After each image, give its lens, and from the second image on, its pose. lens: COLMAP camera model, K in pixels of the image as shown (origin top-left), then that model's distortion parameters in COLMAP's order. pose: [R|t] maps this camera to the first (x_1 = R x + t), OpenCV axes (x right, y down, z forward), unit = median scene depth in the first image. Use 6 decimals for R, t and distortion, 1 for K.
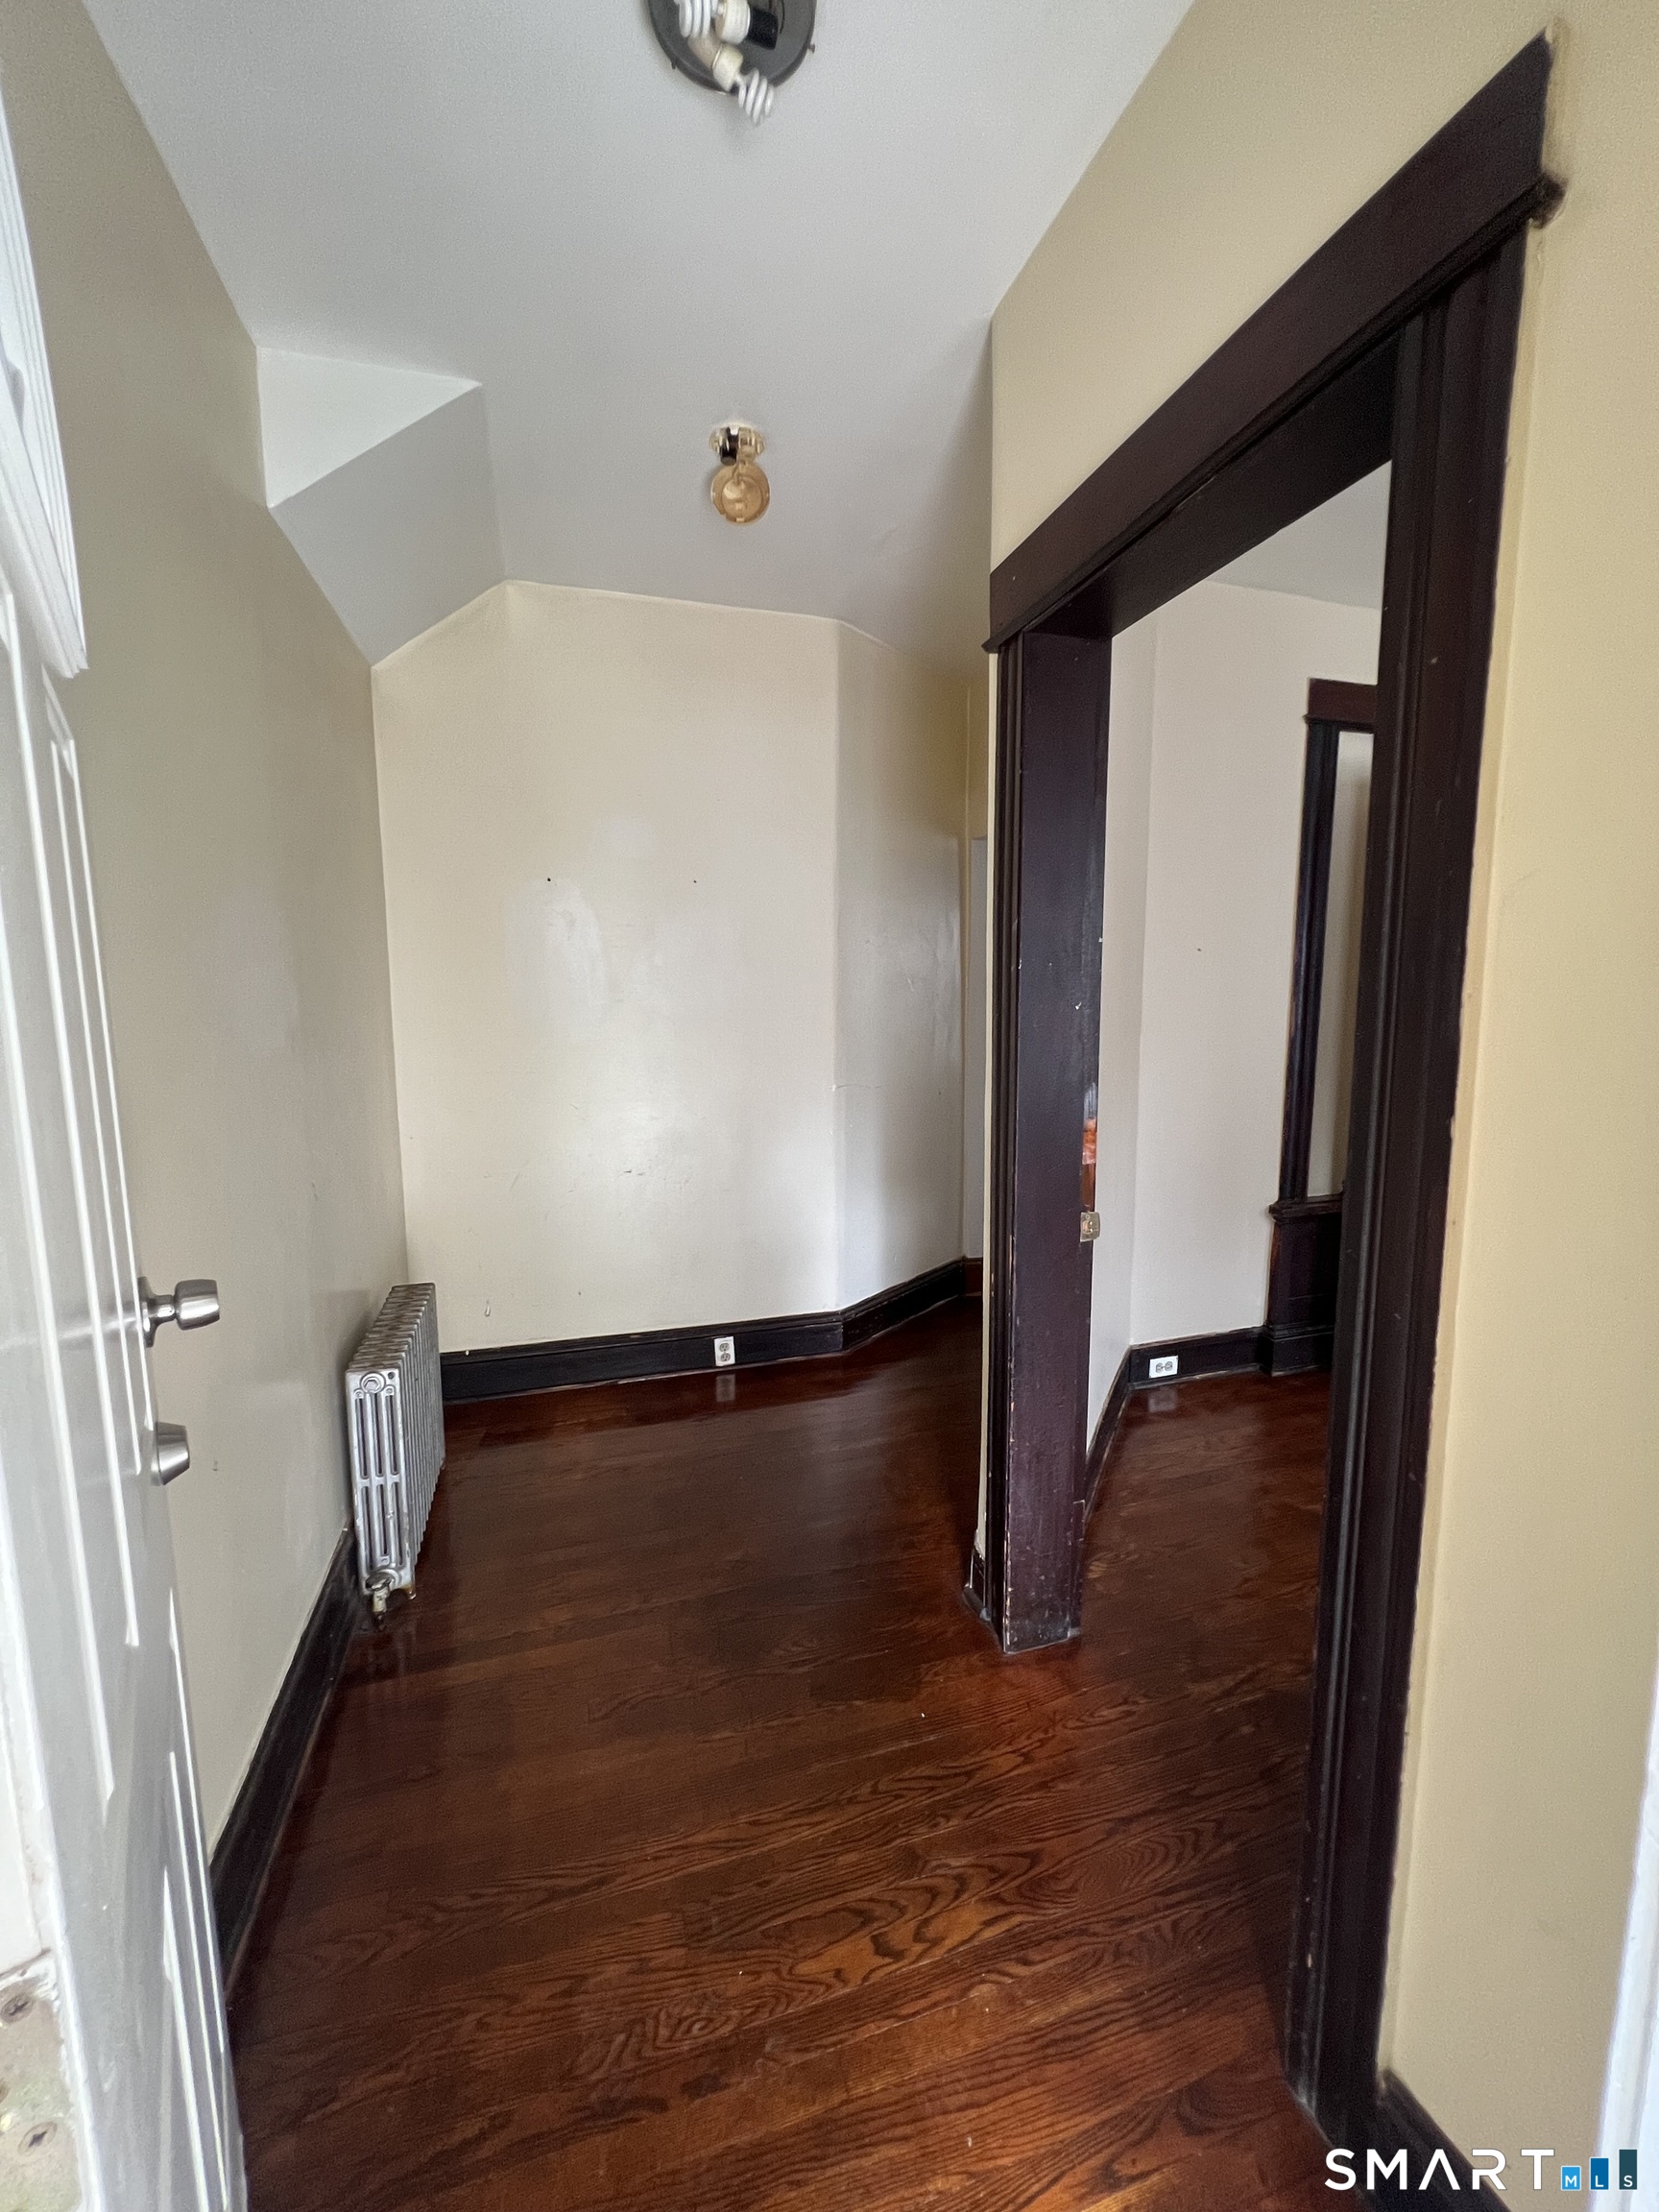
lens RADIAL K [[892.5, 0, 833.1], [0, 892.5, 1111.0], [0, 0, 1]] dist [-0.001252, -0.000108]
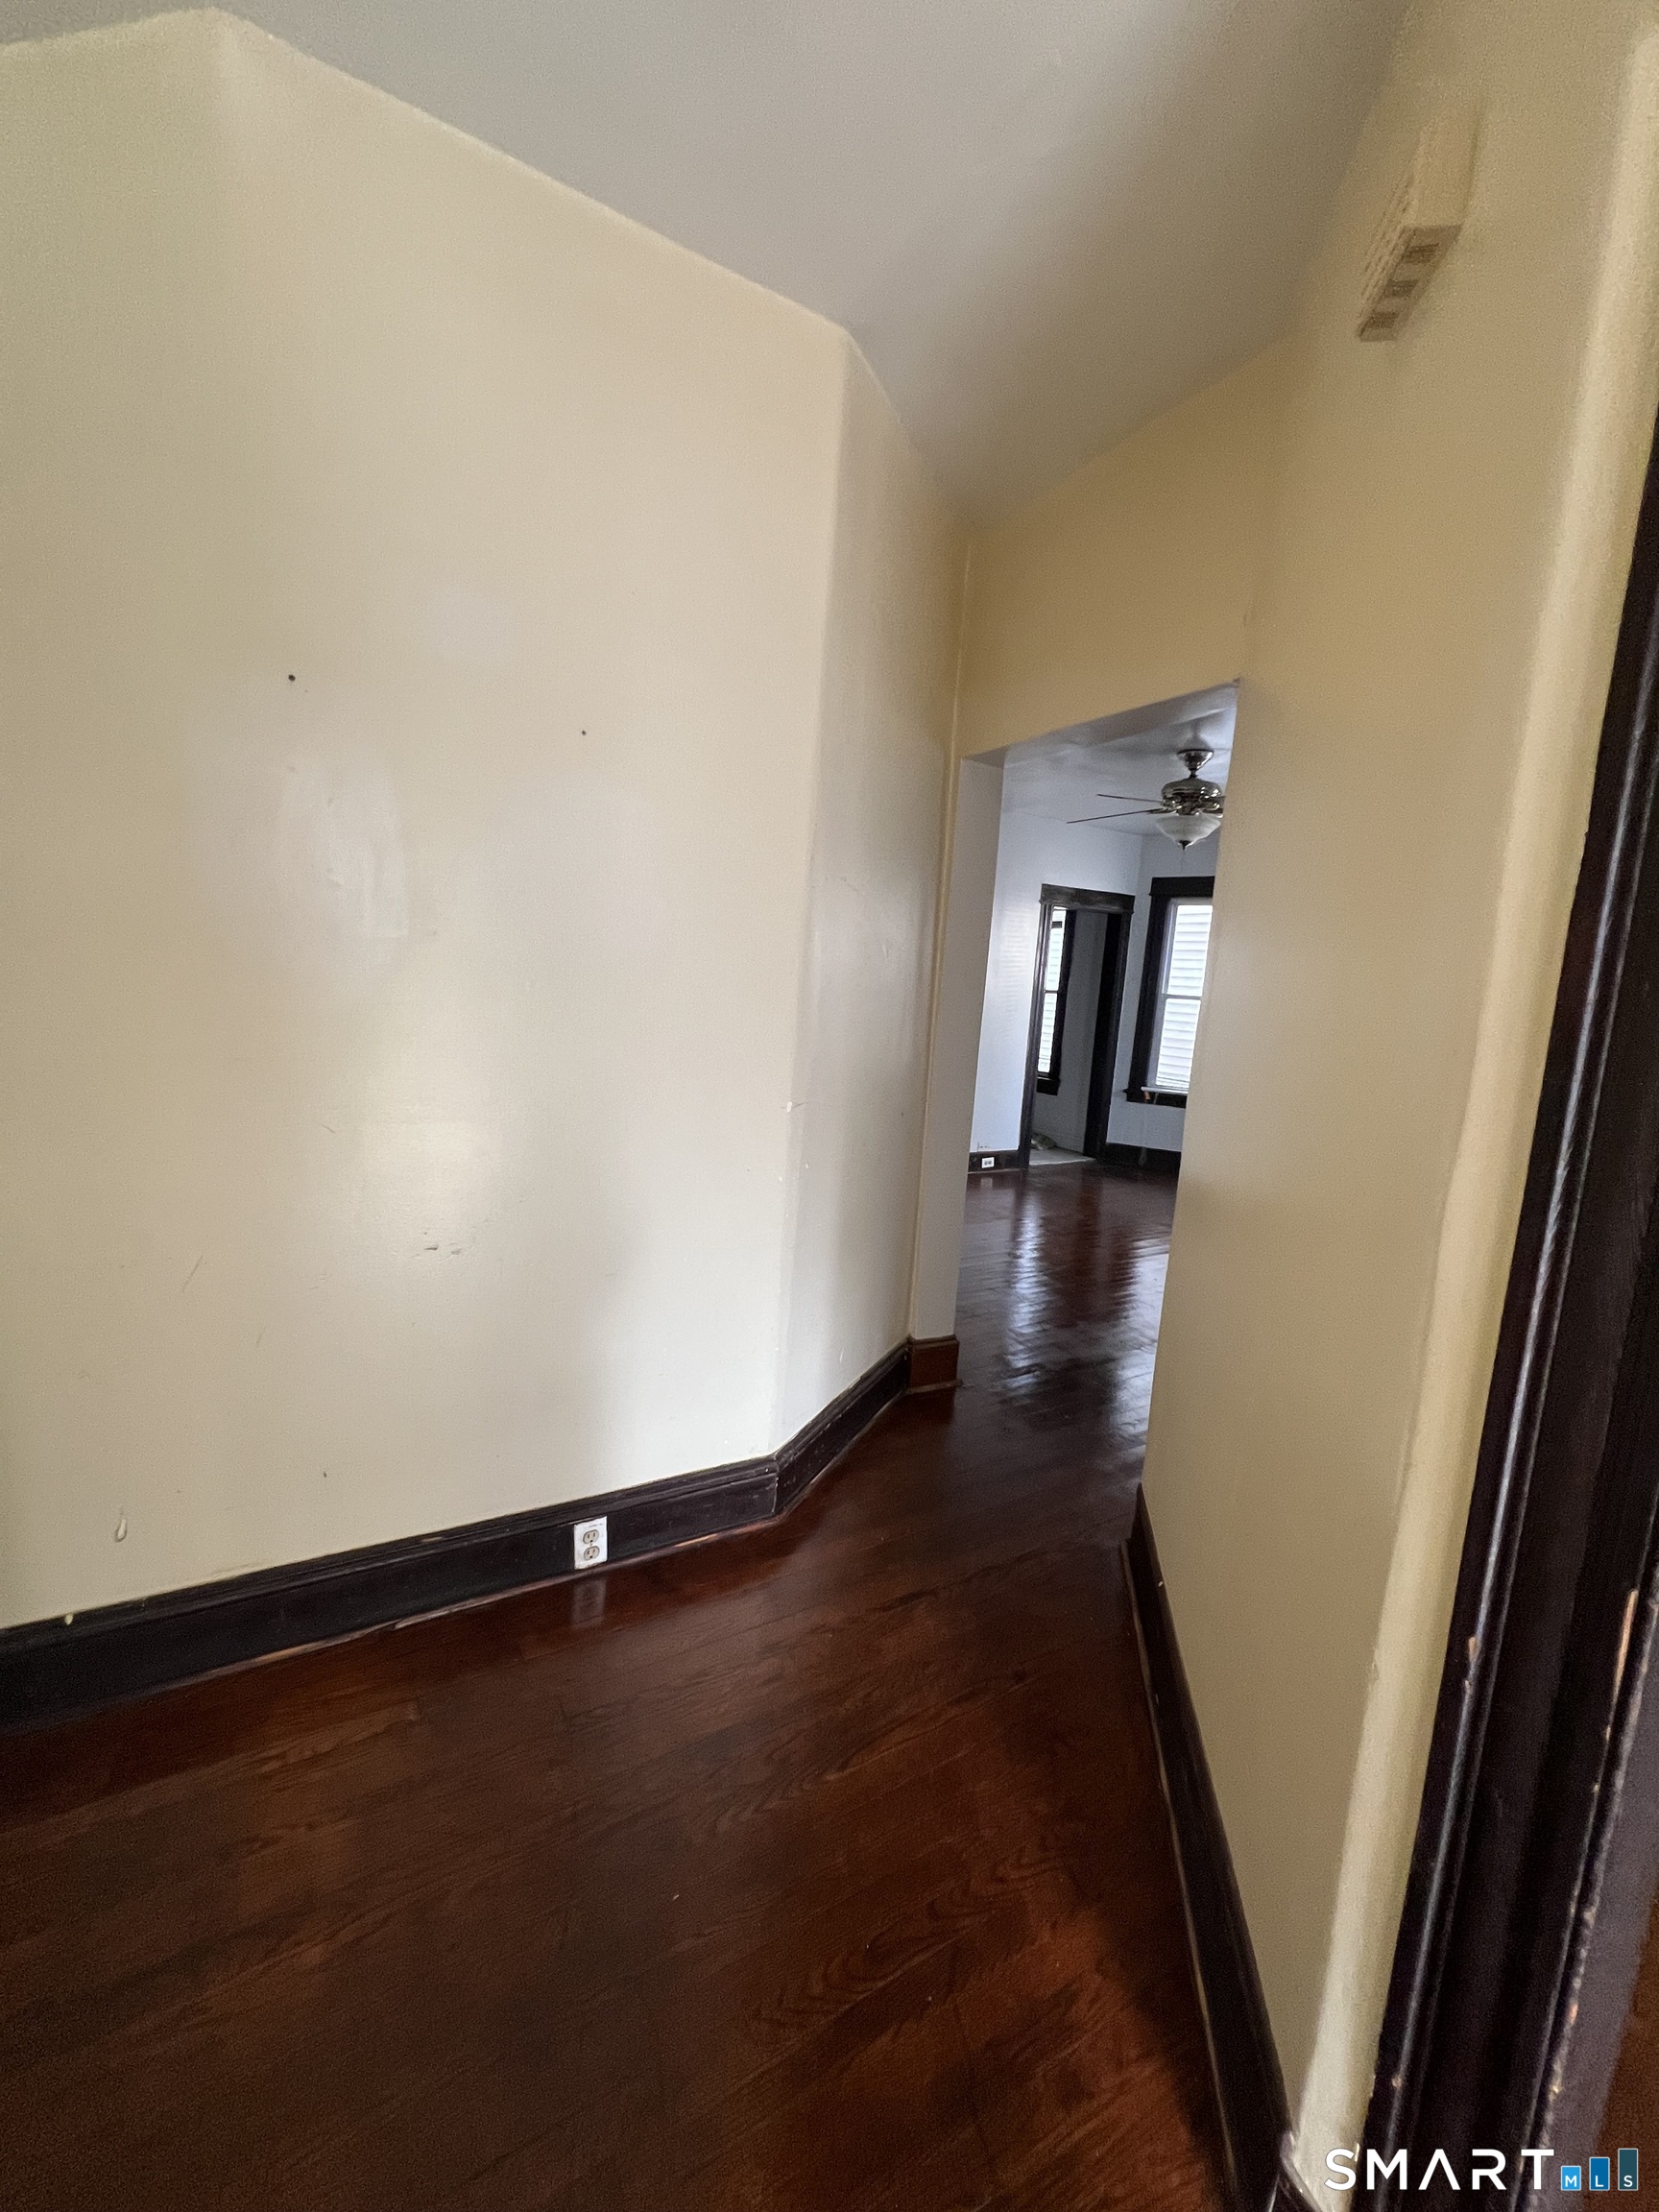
lens RADIAL K [[892.5, 0, 836.1], [0, 892.5, 1102.7], [0, 0, 1]] dist [-0.001252, -0.000108]
pose [[0.968658, 0.041568, 0.244895, -0.120774], [-0.043089, 0.999071, 0.000853, -0.030949], [-0.244632, -0.011378, 0.969549, 0.387391]]
